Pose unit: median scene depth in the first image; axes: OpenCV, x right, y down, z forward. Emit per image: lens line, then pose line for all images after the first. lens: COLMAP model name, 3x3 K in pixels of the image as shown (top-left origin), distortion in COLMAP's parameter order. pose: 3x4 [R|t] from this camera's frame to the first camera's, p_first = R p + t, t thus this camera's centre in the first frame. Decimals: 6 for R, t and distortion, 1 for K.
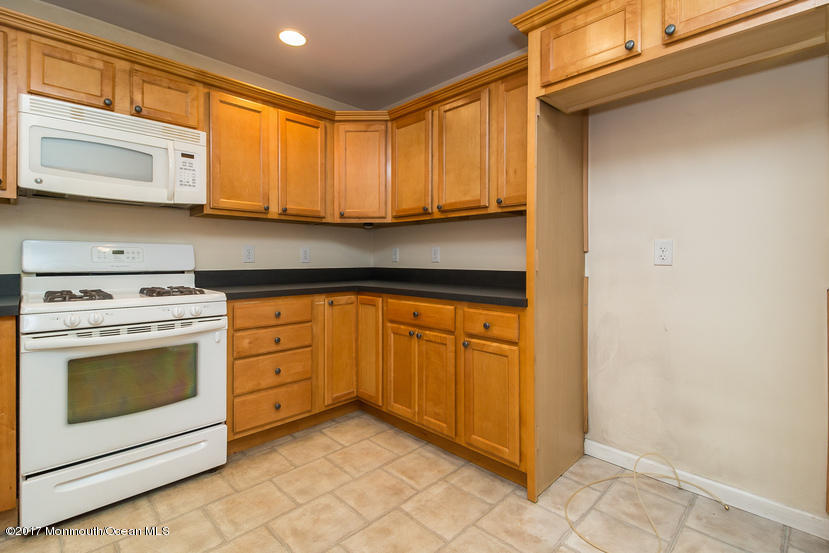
lens RADIAL K [[387.2, 0, 411.3], [0, 387.2, 262.8], [0, 0, 1]] dist [0.001216, -0.000669]
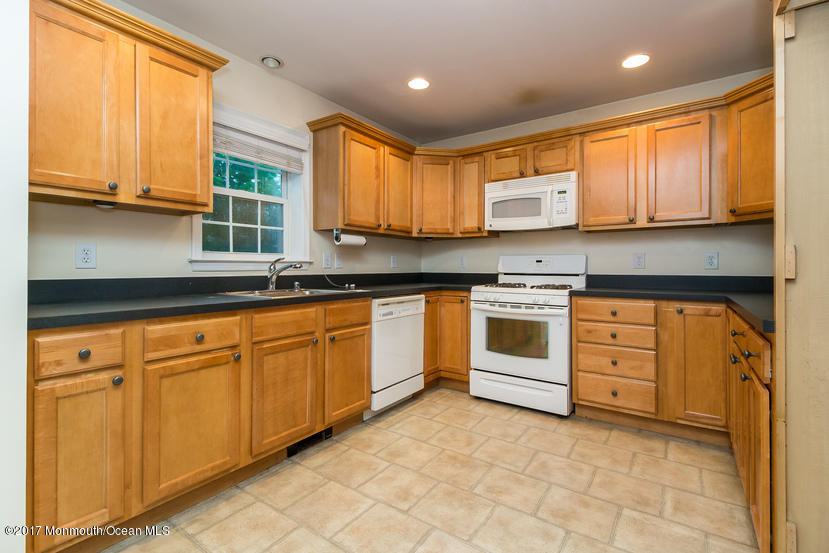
lens RADIAL K [[376.0, 0, 415.2], [0, 376.0, 267.7], [0, 0, 1]] dist [0.001422, -0.000039]
pose [[0.176677, -0.001628, -0.984268, 0.717656], [-0.009846, 0.999946, -0.003422, 0.010145], [0.984220, 0.010296, 0.176651, 0.241951]]
